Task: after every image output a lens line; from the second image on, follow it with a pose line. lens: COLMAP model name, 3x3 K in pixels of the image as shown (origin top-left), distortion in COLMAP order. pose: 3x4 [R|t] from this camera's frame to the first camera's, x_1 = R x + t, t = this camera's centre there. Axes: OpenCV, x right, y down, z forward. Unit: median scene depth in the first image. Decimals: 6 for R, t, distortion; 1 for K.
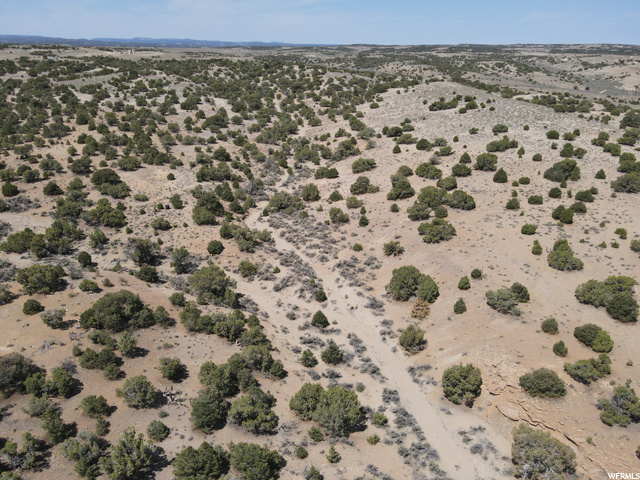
lens RADIAL K [[468.8, 0, 317.2], [0, 468.8, 239.5], [0, 0, 1]] dist [0.007959, 0.001119]
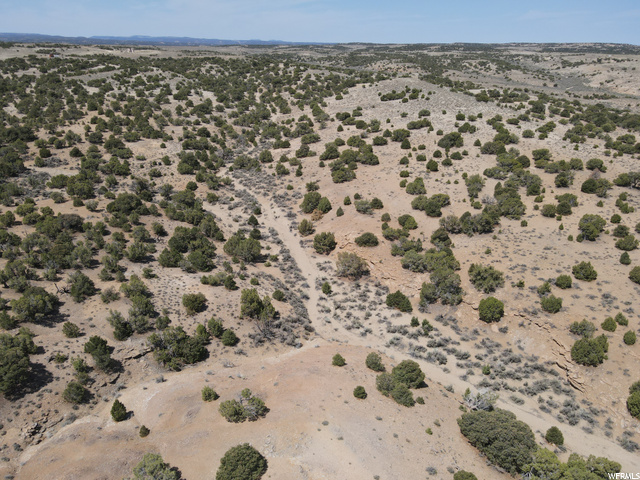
lens RADIAL K [[468.8, 0, 317.2], [0, 468.8, 239.5], [0, 0, 1]] dist [0.007959, 0.001119]
pose [[0.999996, 0.000412, 0.002678, 0.078939], [-0.000421, 0.999995, 0.003120, 0.082002], [-0.002677, -0.003121, 0.999992, -0.216117]]
